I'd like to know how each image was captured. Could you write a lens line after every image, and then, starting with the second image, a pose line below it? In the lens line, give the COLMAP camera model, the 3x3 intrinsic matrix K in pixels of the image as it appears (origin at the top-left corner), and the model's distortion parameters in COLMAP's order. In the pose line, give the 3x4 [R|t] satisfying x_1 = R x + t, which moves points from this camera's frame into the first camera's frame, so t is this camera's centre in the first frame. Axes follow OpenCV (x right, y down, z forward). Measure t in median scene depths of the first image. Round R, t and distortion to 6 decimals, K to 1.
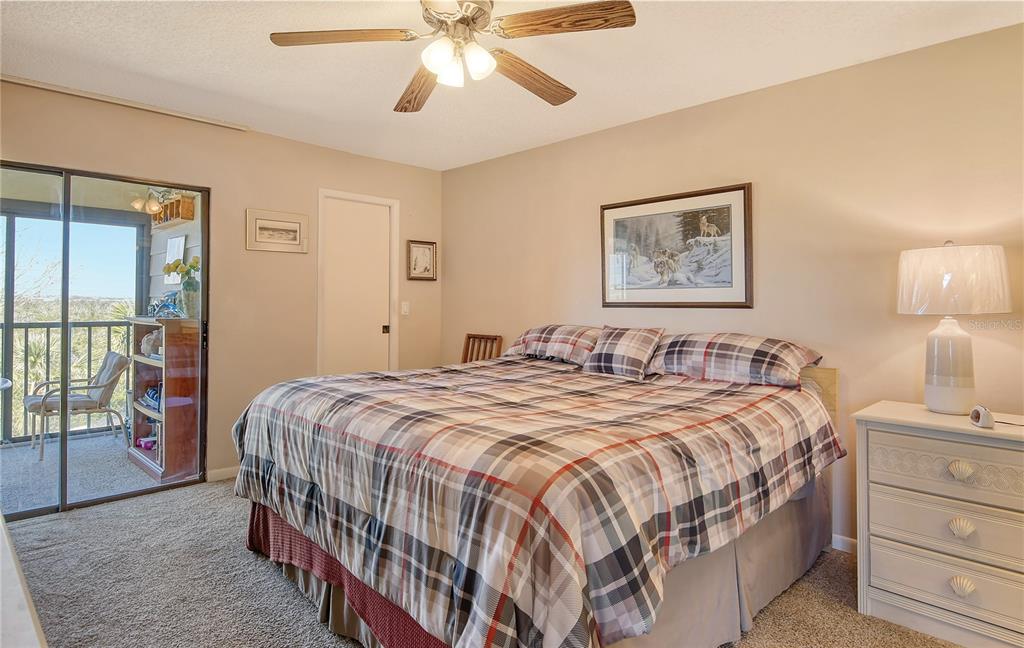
lens RADIAL K [[541.7, 0, 511.8], [0, 541.7, 288.6], [0, 0, 1]] dist [-0.000119, -0.000426]
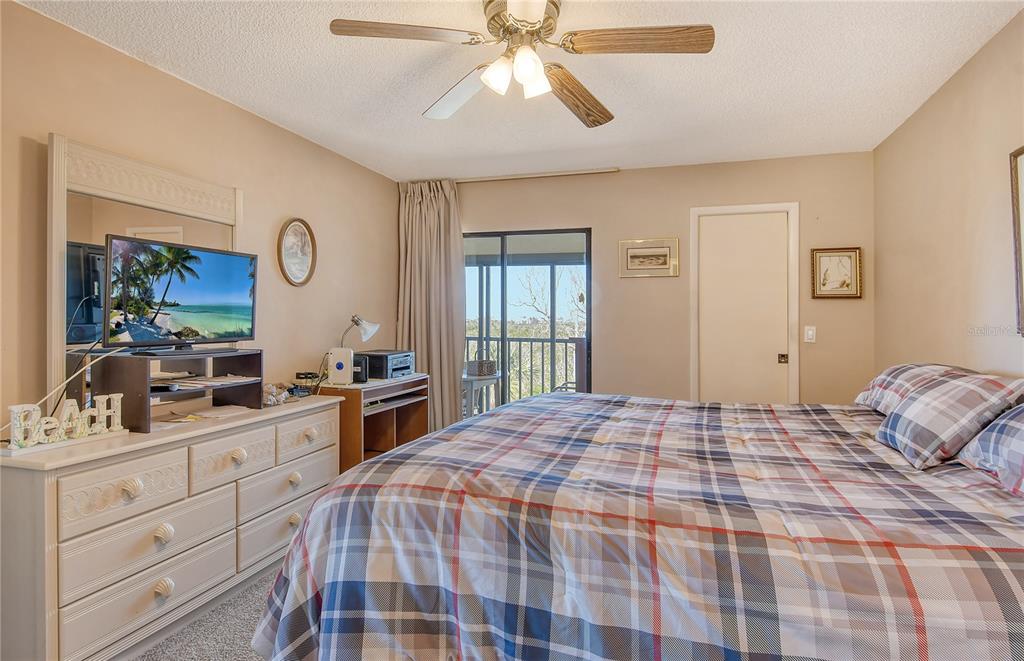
lens RADIAL K [[544.7, 0, 500.6], [0, 544.7, 308.4], [0, 0, 1]] dist [0.033116, -0.021699]
pose [[0.462212, -0.020581, -0.886531, 0.353112], [0.012421, 0.999783, -0.016734, 0.006928], [0.886683, -0.003277, 0.462367, 0.240629]]
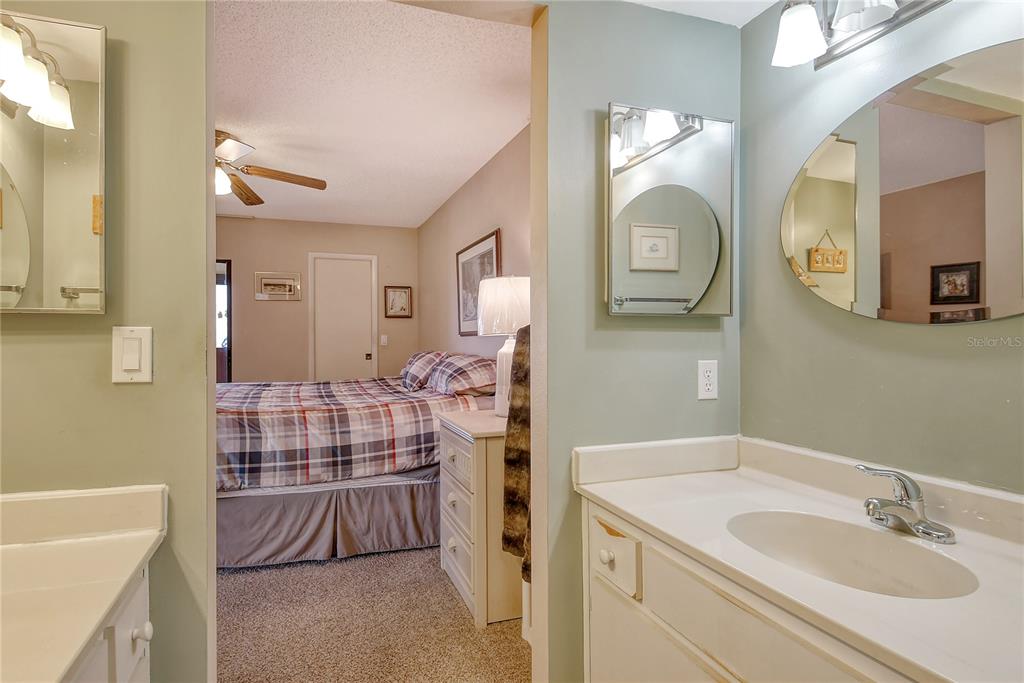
lens RADIAL K [[541.3, 0, 481.5], [0, 541.3, 330.3], [0, 0, 1]] dist [0.000832, 0.000197]
pose [[0.907776, -0.016120, -0.419145, 0.605282], [0.019715, 0.999797, 0.004248, 0.013902], [0.418991, -0.012120, 0.907910, -0.058208]]
